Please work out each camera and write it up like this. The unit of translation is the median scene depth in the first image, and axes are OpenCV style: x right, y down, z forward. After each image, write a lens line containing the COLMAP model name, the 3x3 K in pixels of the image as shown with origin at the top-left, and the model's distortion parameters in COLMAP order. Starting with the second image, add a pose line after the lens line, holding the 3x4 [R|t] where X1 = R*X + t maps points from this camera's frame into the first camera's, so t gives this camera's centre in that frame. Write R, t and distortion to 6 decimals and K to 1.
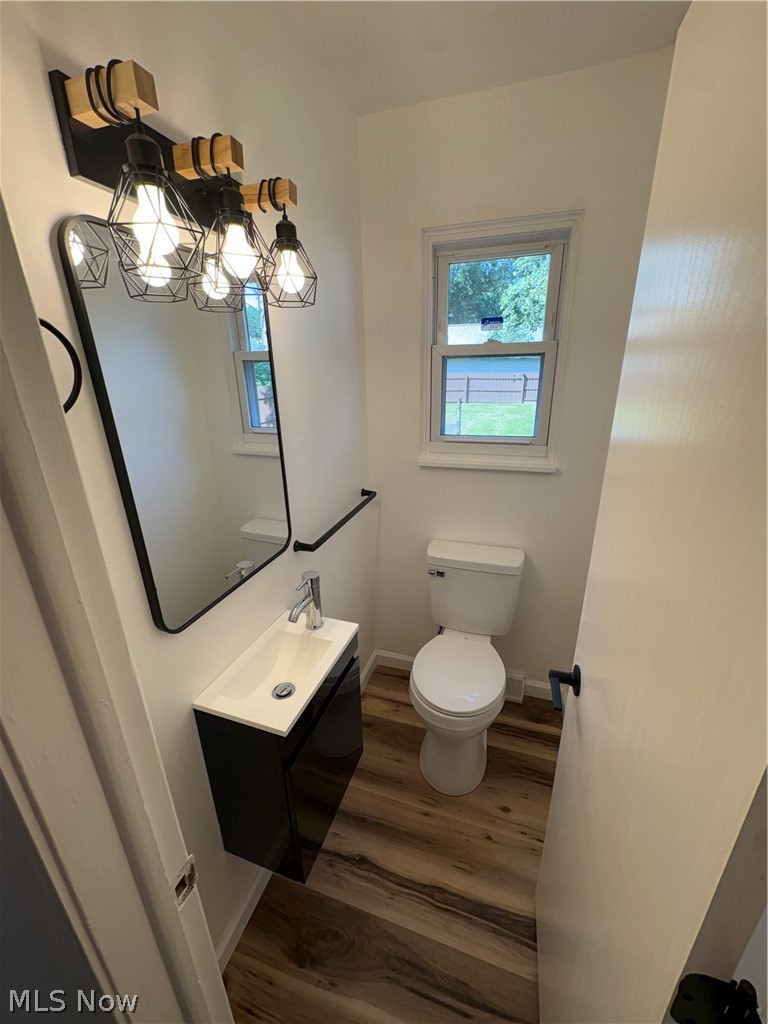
lens RADIAL K [[409.1, 0, 383.7], [0, 409.1, 515.7], [0, 0, 1]] dist [-0.003016, 0.001090]
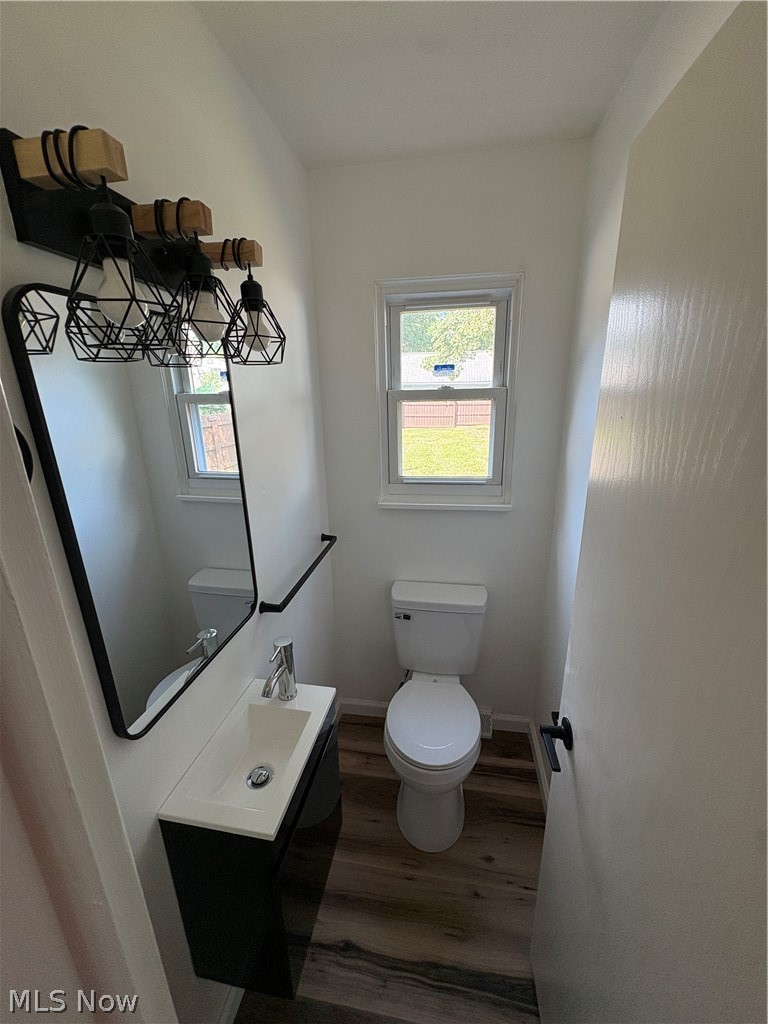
lens RADIAL K [[409.1, 0, 382.9], [0, 409.1, 512.5], [0, 0, 1]] dist [-0.003016, 0.001090]
pose [[0.987902, -0.044225, 0.148643, -0.069956], [0.052829, 0.997118, -0.054442, -0.075680], [-0.145806, 0.061636, 0.987391, 0.026734]]
